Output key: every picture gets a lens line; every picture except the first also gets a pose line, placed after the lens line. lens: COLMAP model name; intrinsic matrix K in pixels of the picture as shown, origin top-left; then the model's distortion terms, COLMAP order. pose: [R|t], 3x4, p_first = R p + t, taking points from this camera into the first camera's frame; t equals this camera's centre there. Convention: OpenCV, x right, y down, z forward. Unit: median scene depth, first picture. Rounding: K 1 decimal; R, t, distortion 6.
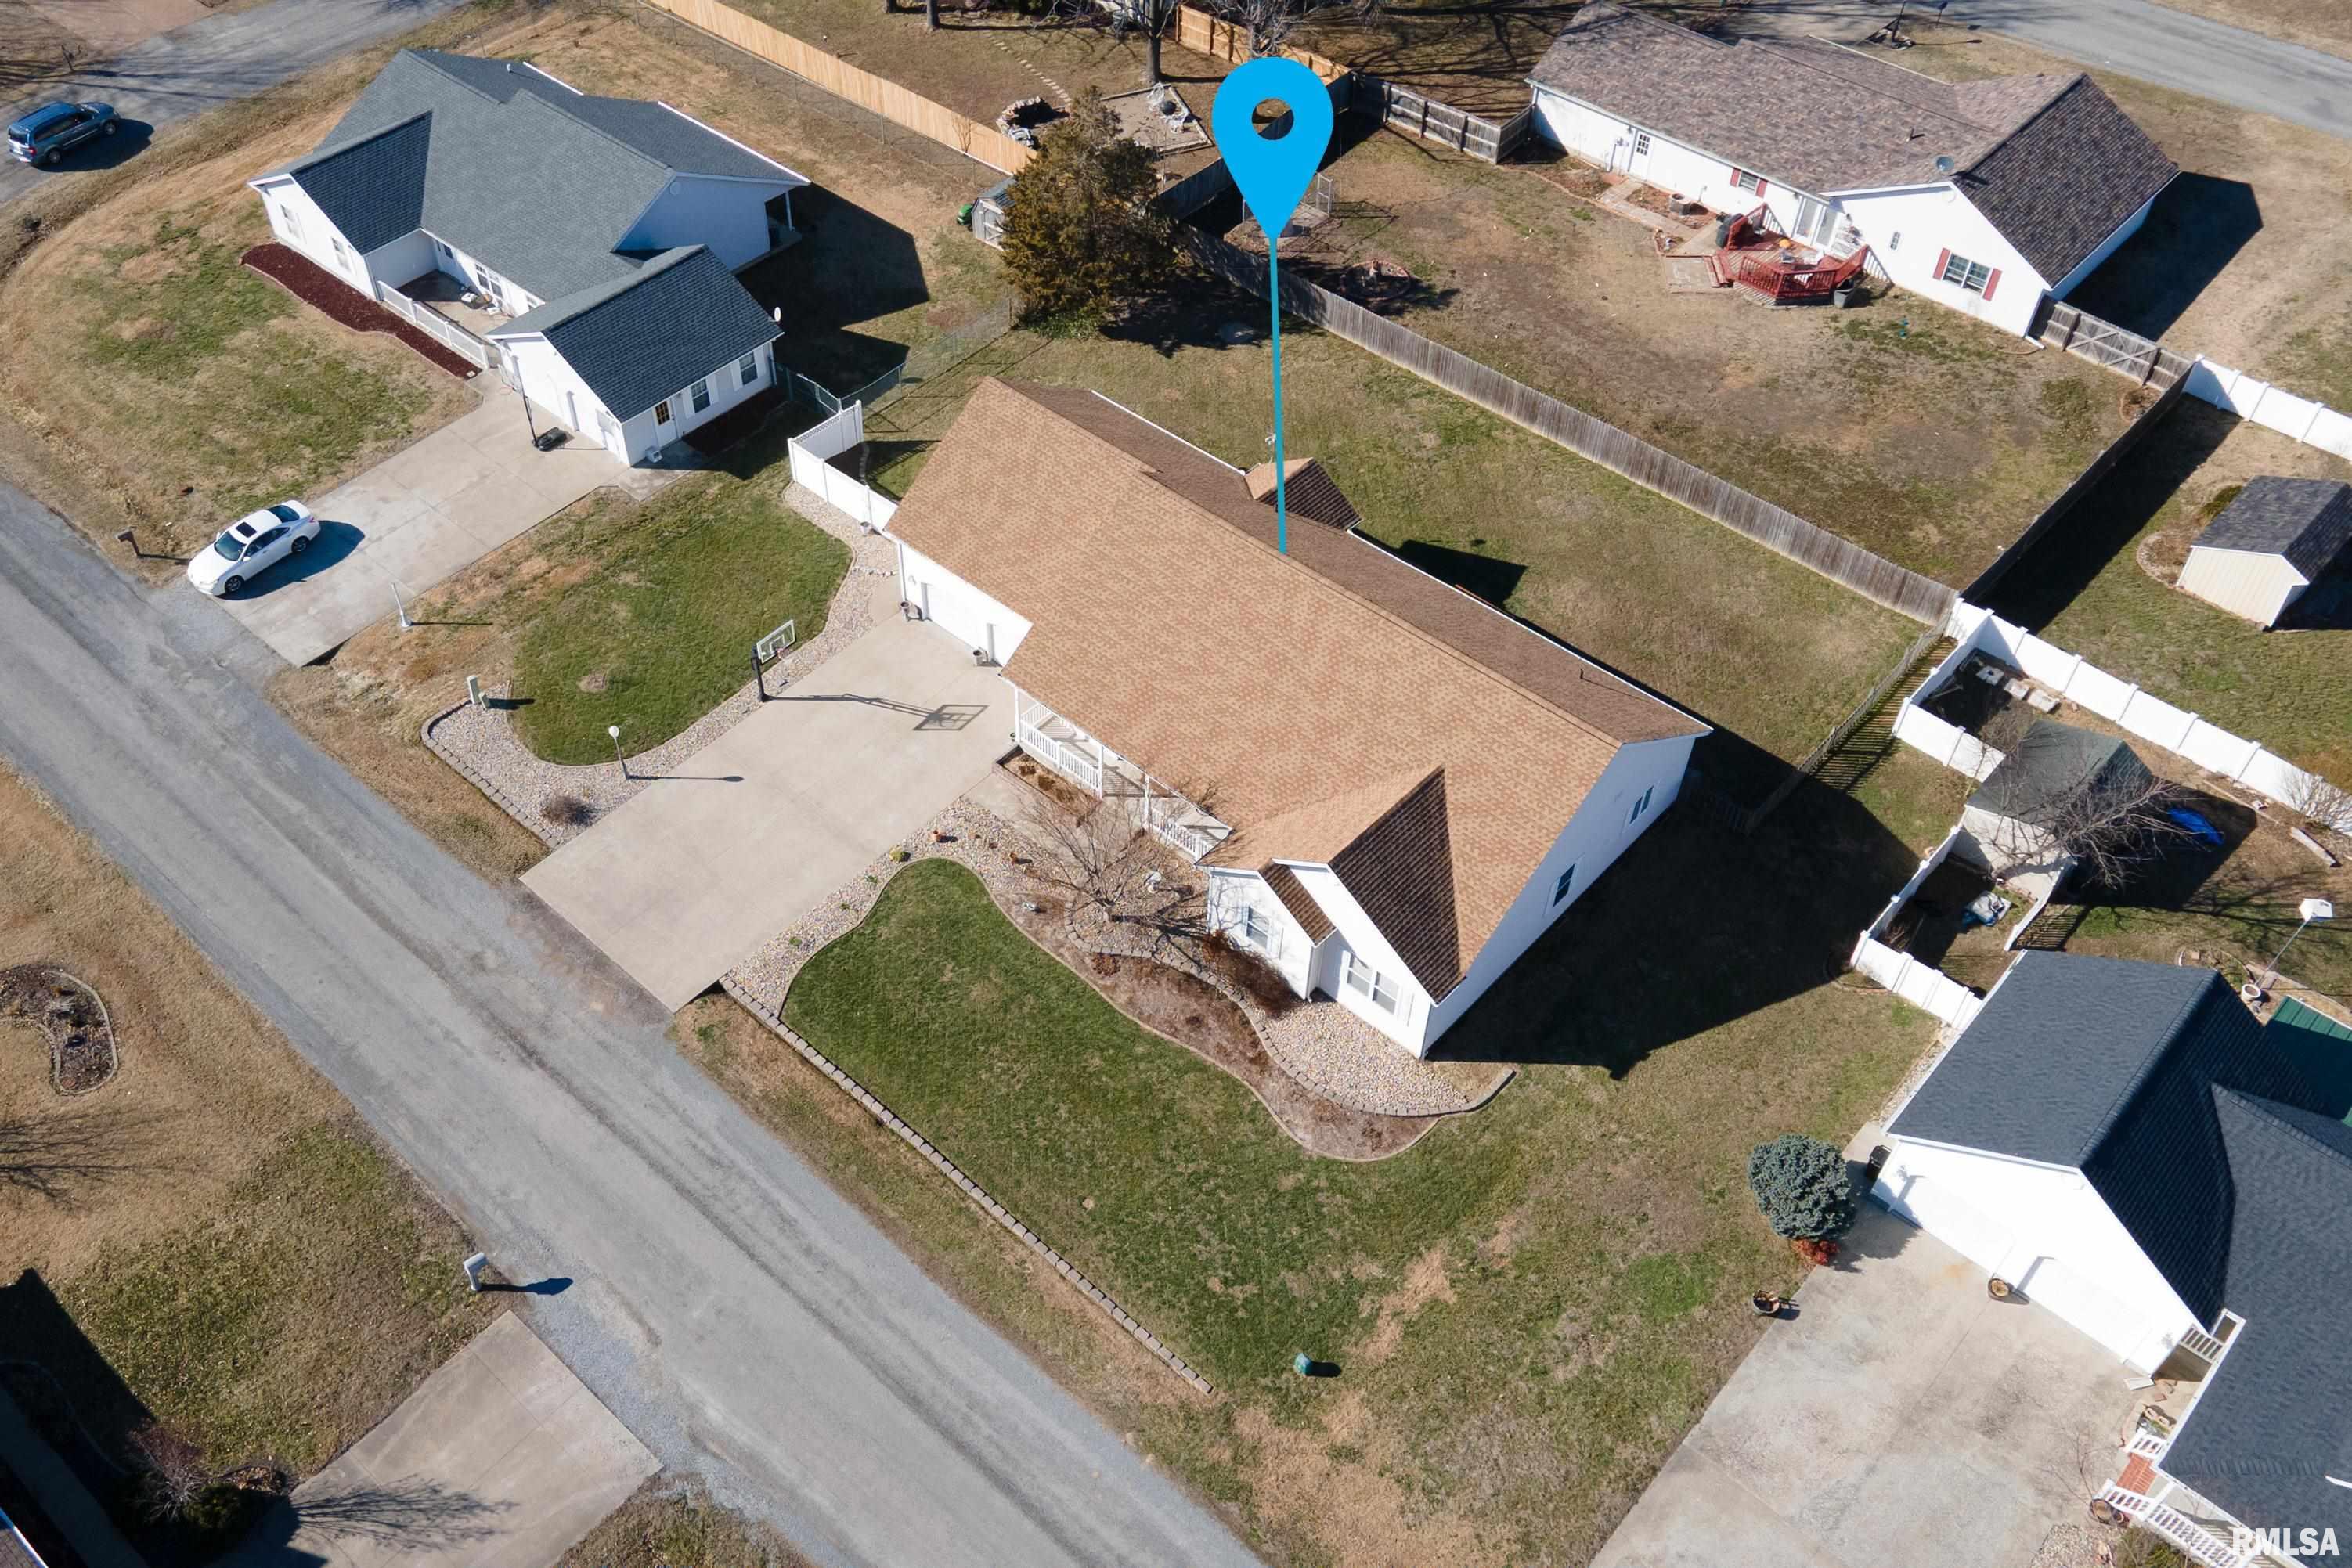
lens RADIAL K [[2037.8, 0, 1055.0], [0, 2037.8, 789.5], [0, 0, 1]] dist [0.007905, 0.048885]
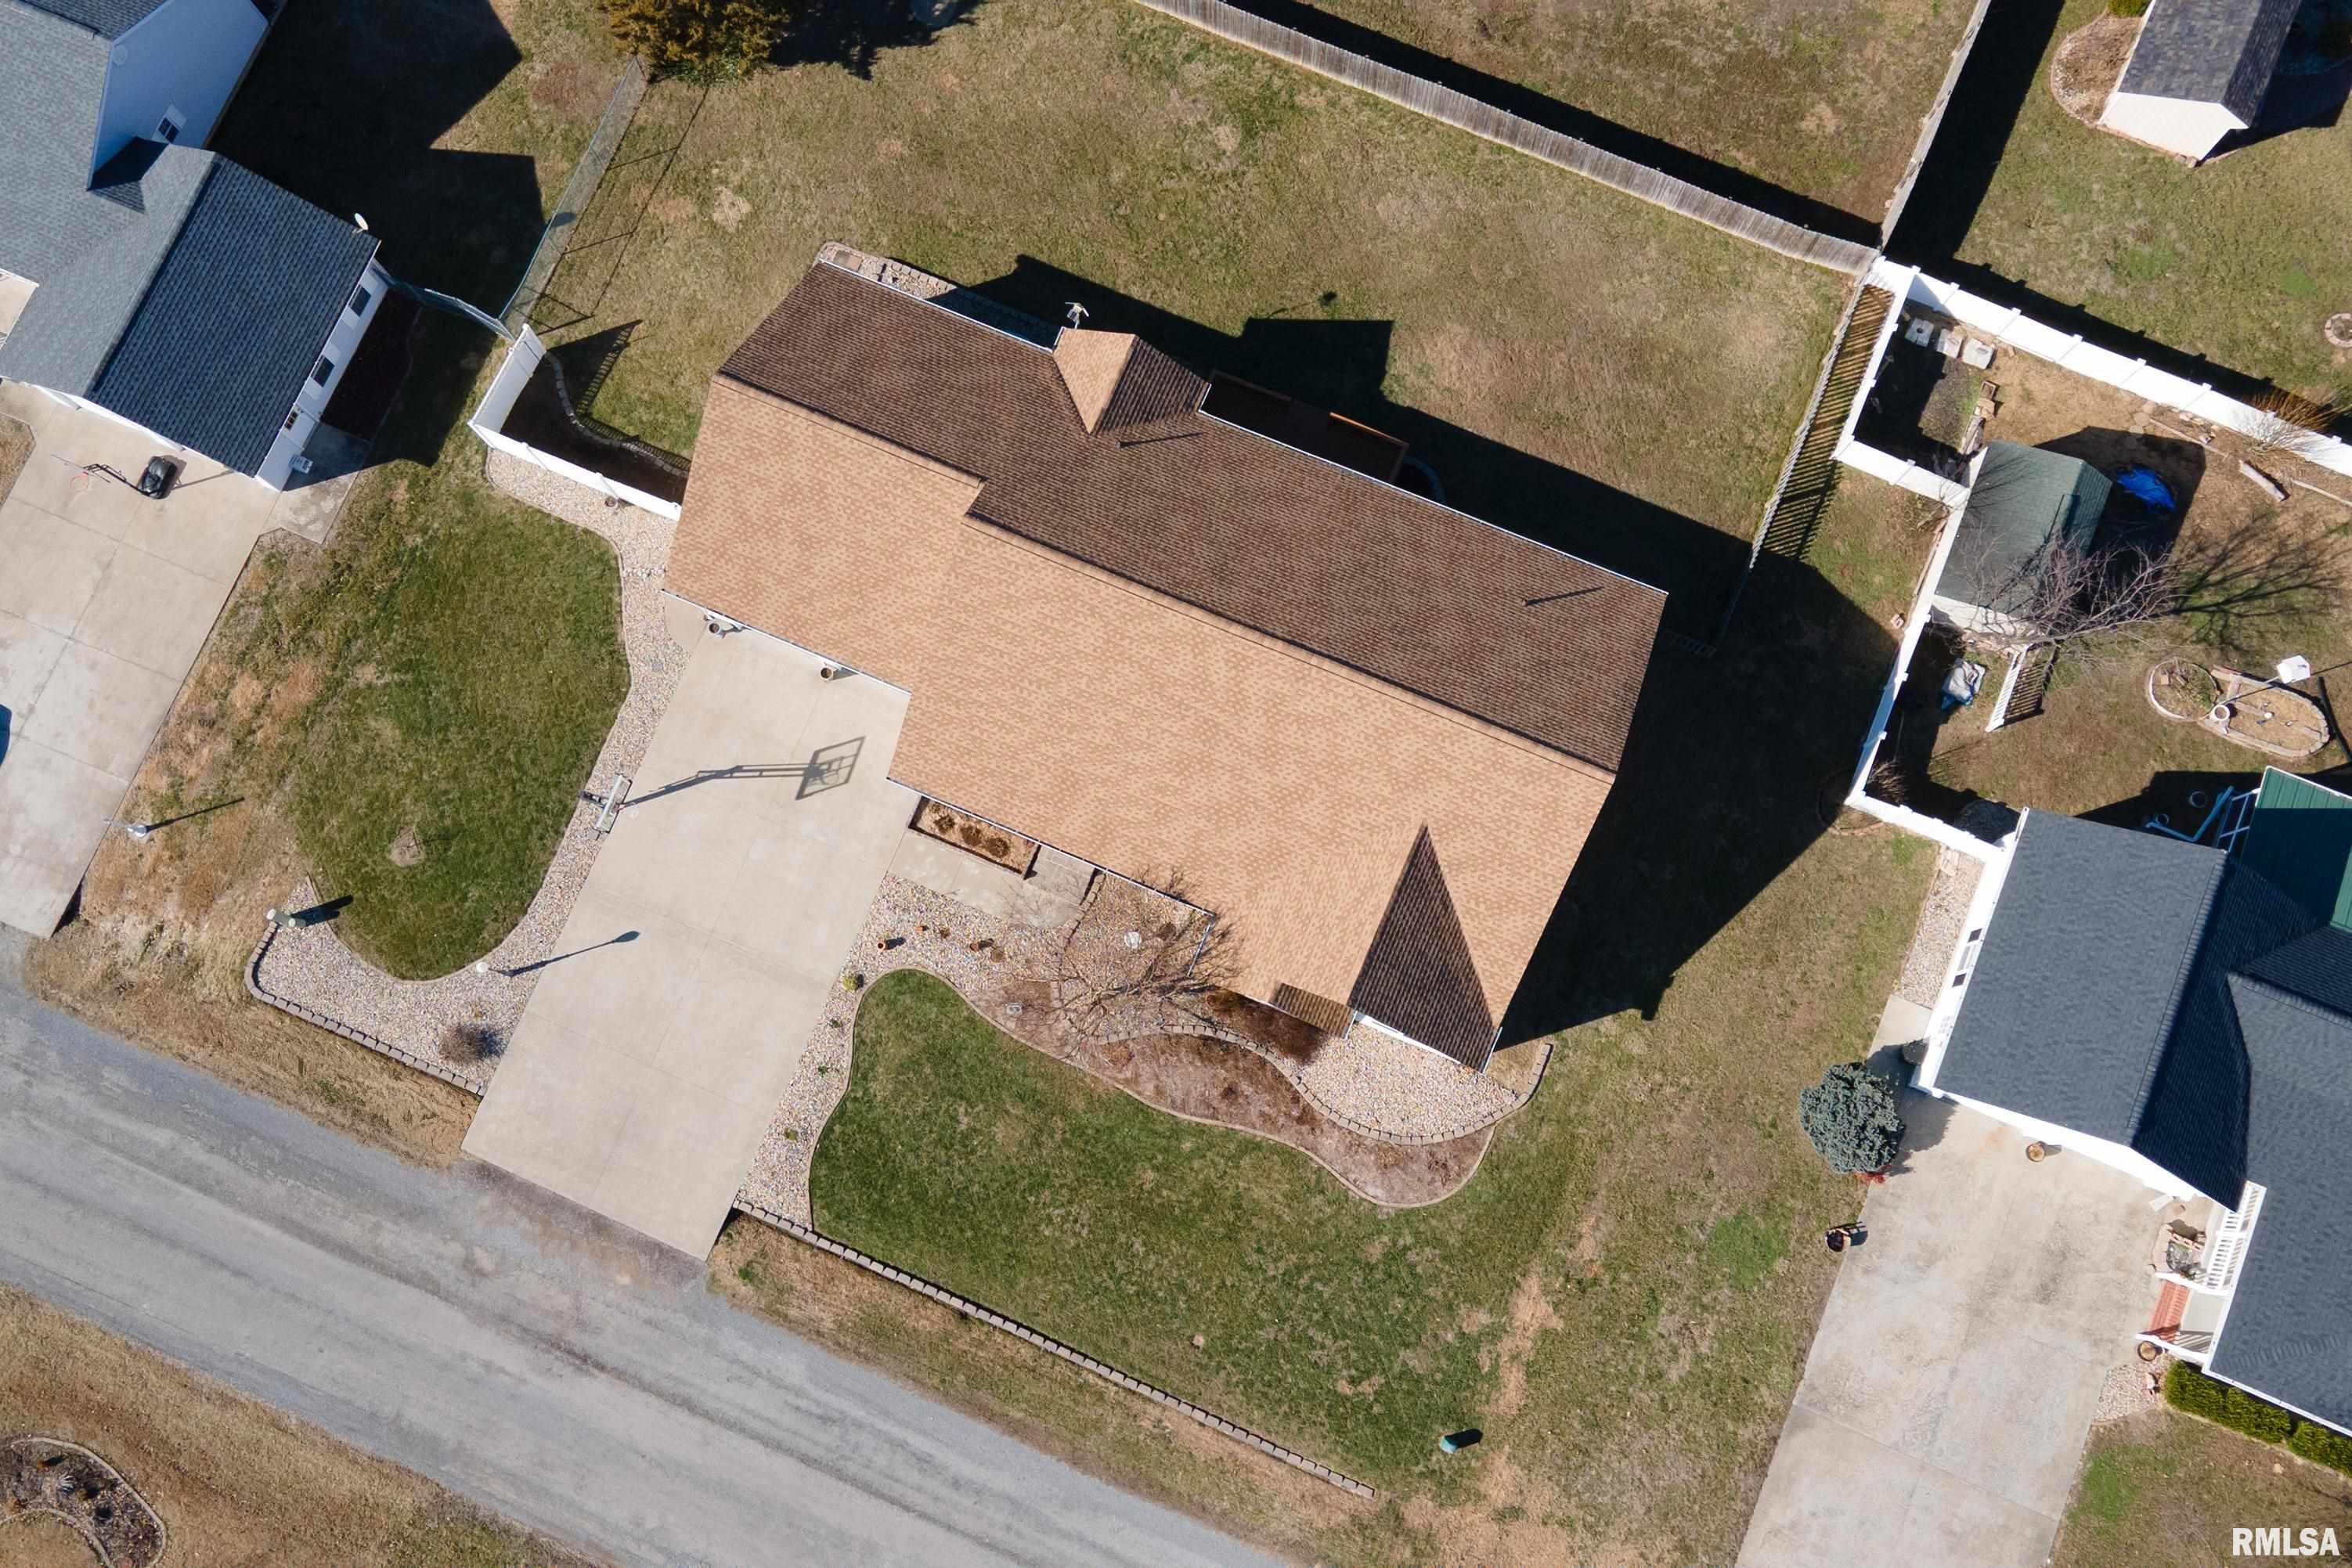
lens RADIAL K [[2037.8, 0, 1167.4], [0, 2037.8, 784.0], [0, 0, 1]] dist [0.007905, 0.048885]
pose [[0.937105, -0.343727, 0.060705, 0.032209], [0.259345, 0.802065, 0.537988, -0.517863], [-0.233610, -0.488408, 0.840764, 0.260169]]
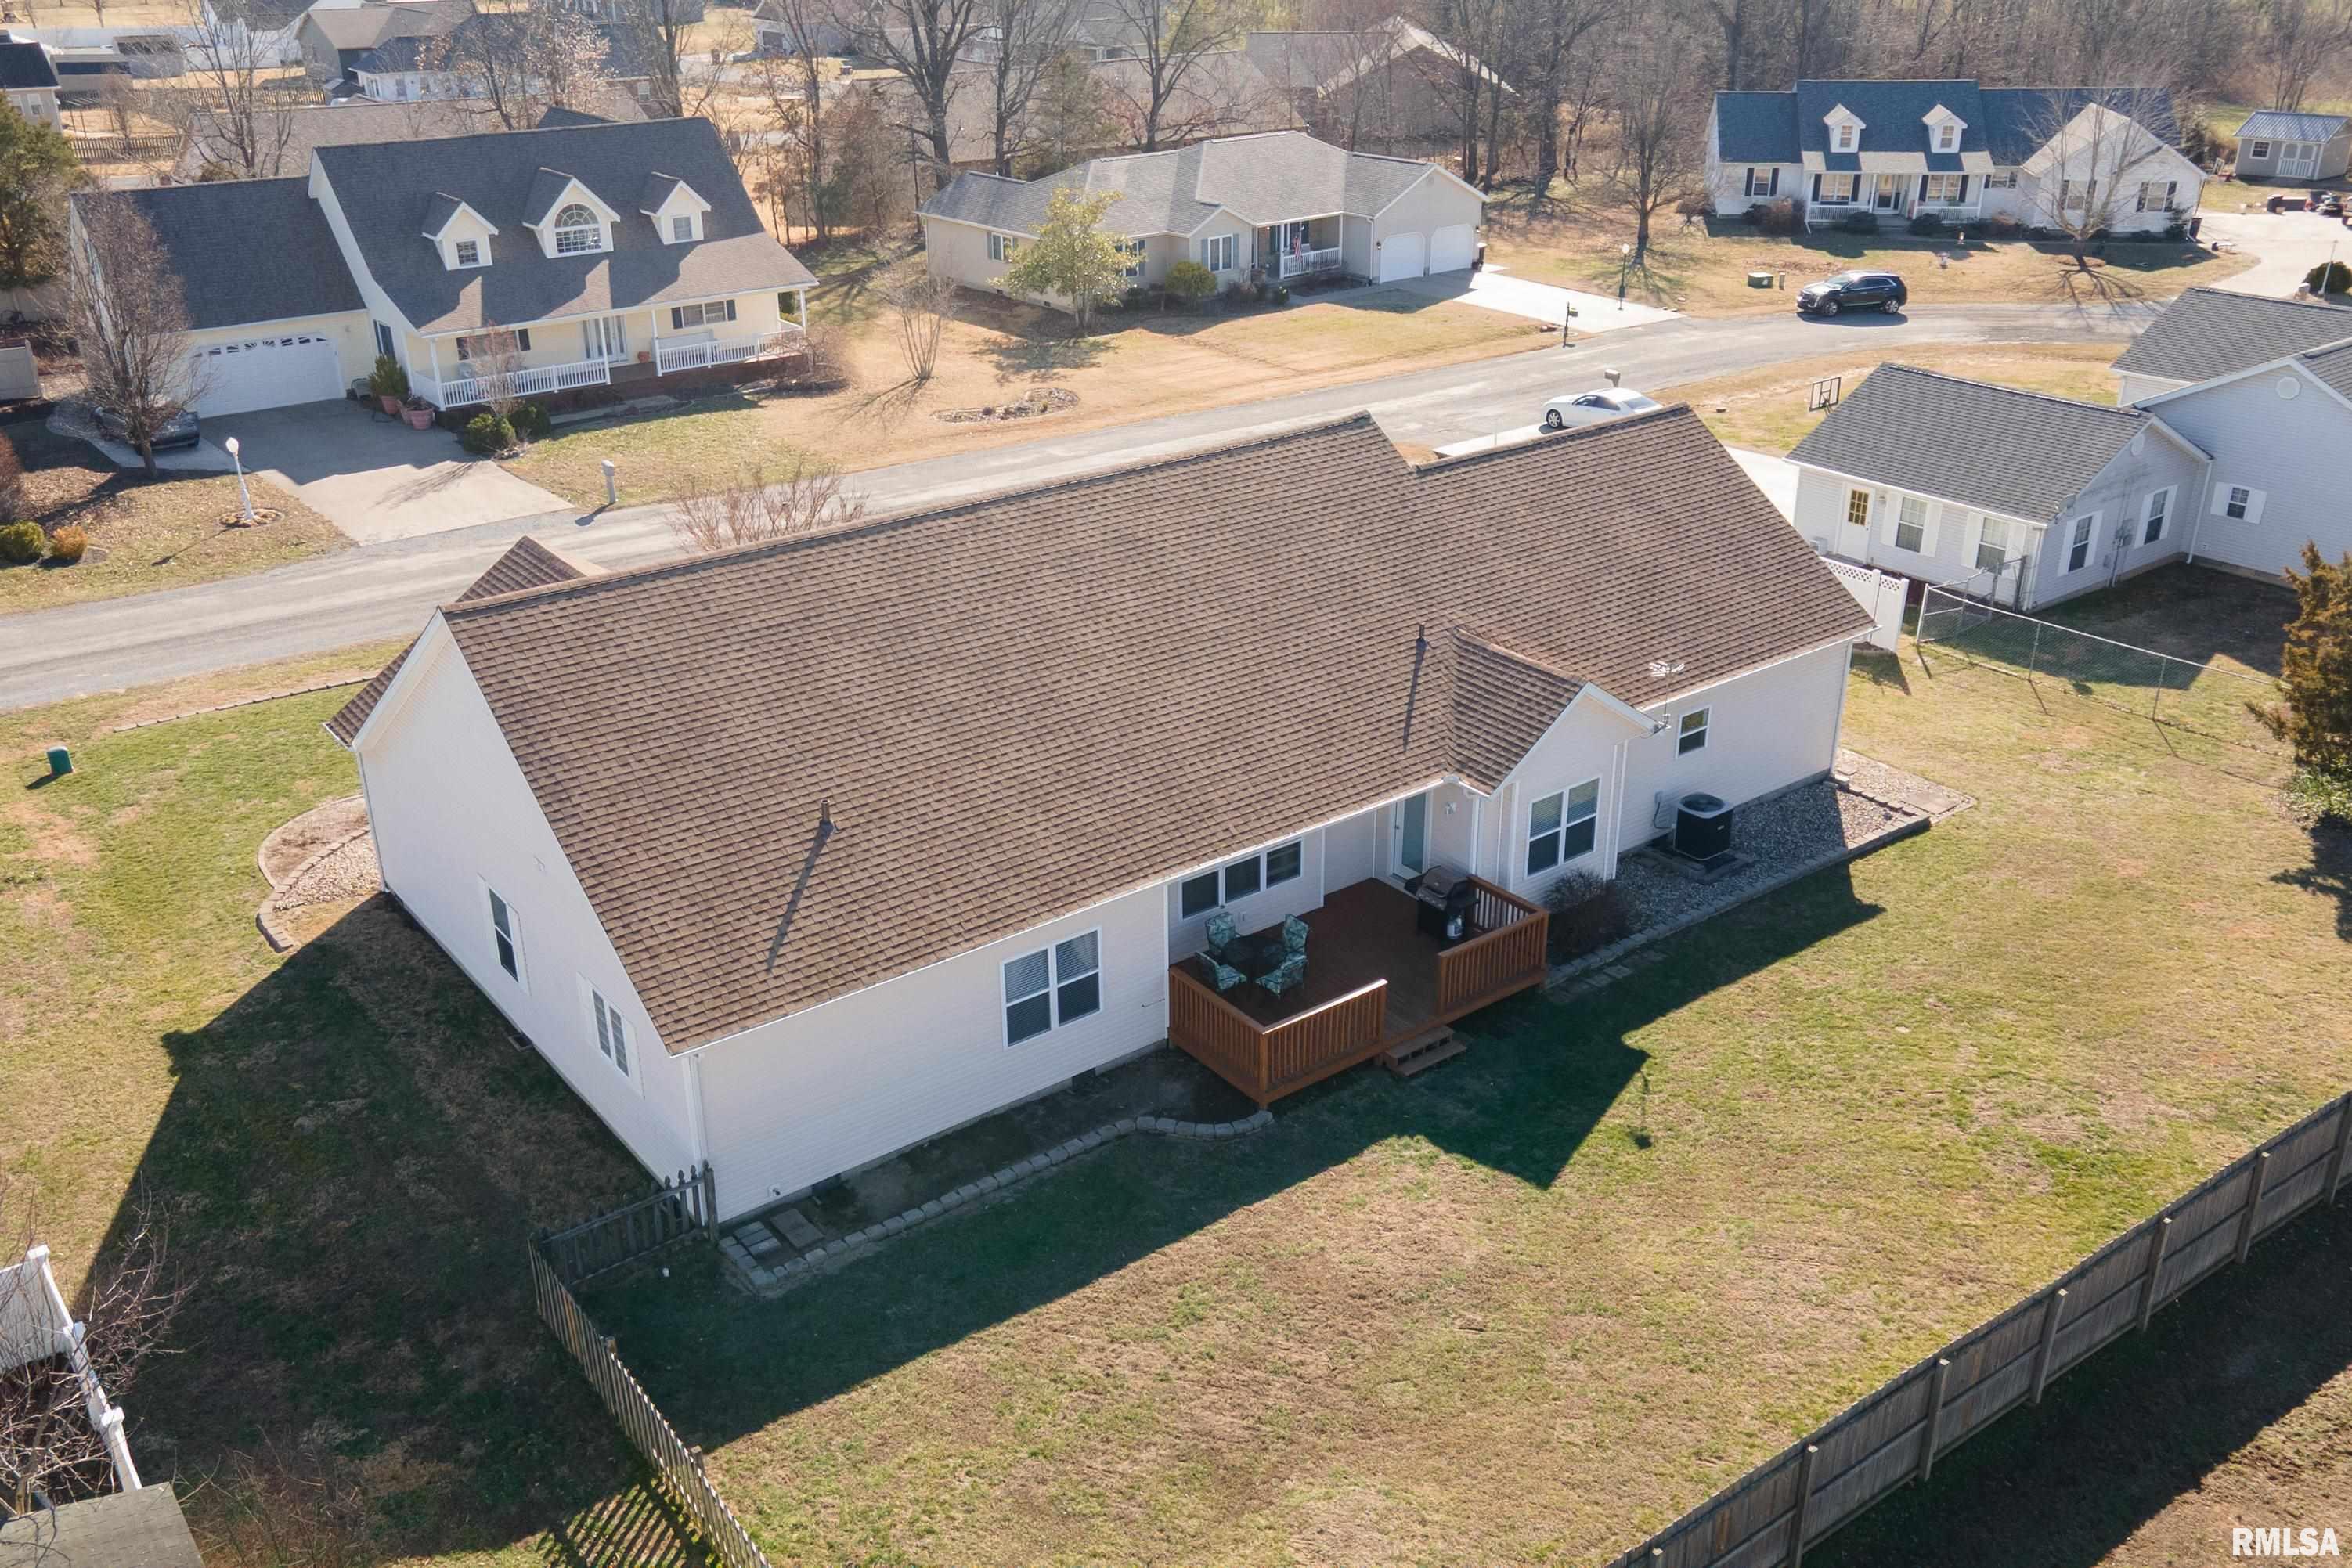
lens RADIAL K [[2037.8, 0, 1169.7], [0, 2037.8, 781.1], [0, 0, 1]] dist [0.007905, 0.048885]
pose [[-0.162115, 0.420189, -0.892838, 0.675459], [-0.715662, 0.572876, 0.399552, -0.311644], [0.679373, 0.703743, 0.207842, 0.968644]]
